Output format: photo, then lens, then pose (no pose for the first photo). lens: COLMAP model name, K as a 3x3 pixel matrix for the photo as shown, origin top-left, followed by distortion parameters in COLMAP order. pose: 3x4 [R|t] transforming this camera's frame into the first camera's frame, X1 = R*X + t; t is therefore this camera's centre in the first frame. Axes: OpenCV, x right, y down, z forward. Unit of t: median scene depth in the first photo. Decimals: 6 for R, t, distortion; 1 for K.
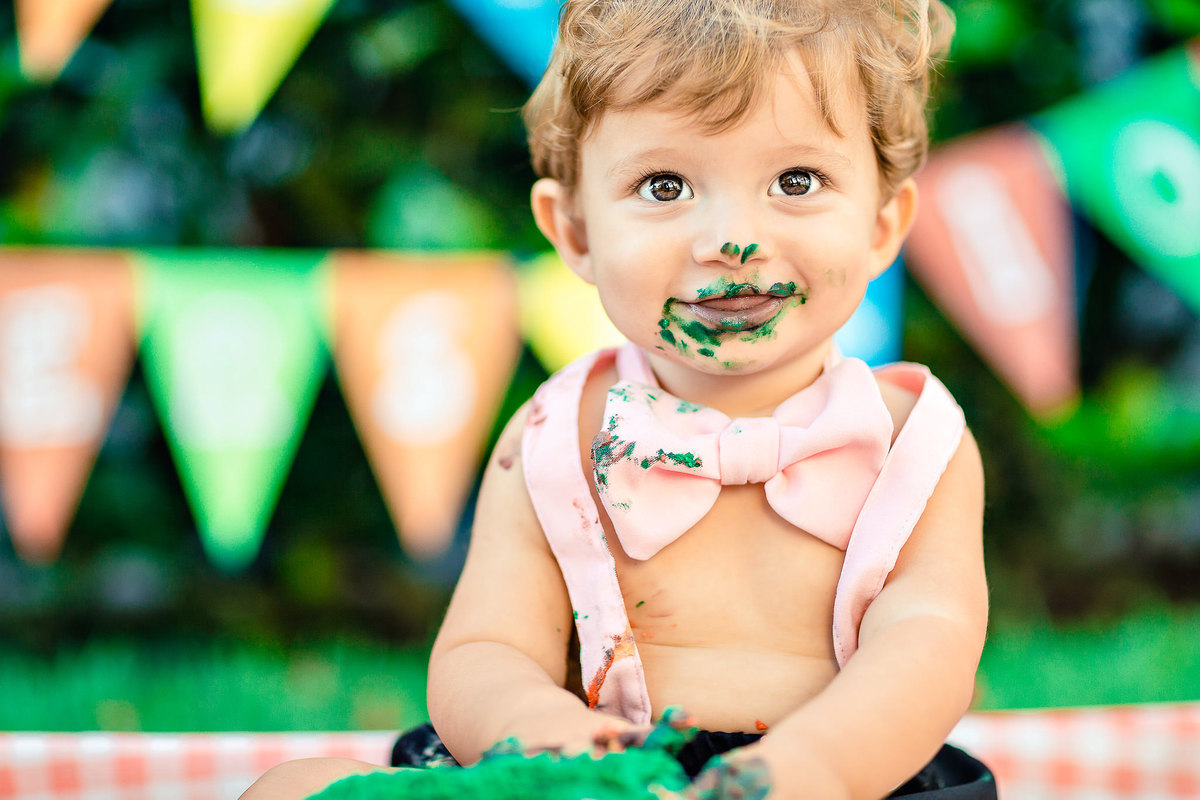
lens RADIAL K [[2813.0, 0, 600.0], [0, 2813.0, 400.0], [0, 0, 1]] dist [-0.058249, -0.907593]
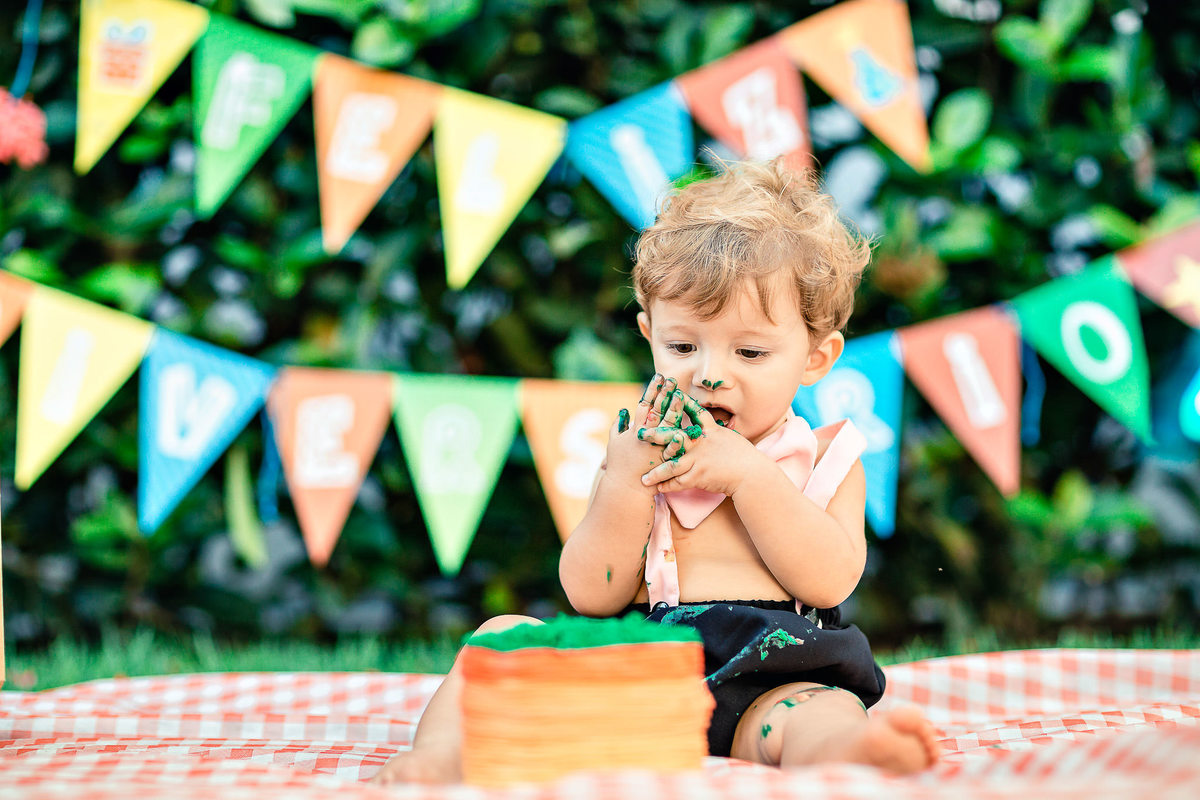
lens RADIAL K [[2995.4, 0, 600.0], [0, 2995.4, 400.0], [0, 0, 1]] dist [-0.118878, -1.336632]
pose [[0.996125, 0.023495, -0.084750, 0.138664], [-0.027150, 0.998739, -0.042236, 0.042652], [0.083651, 0.044373, 0.995507, -0.965950]]
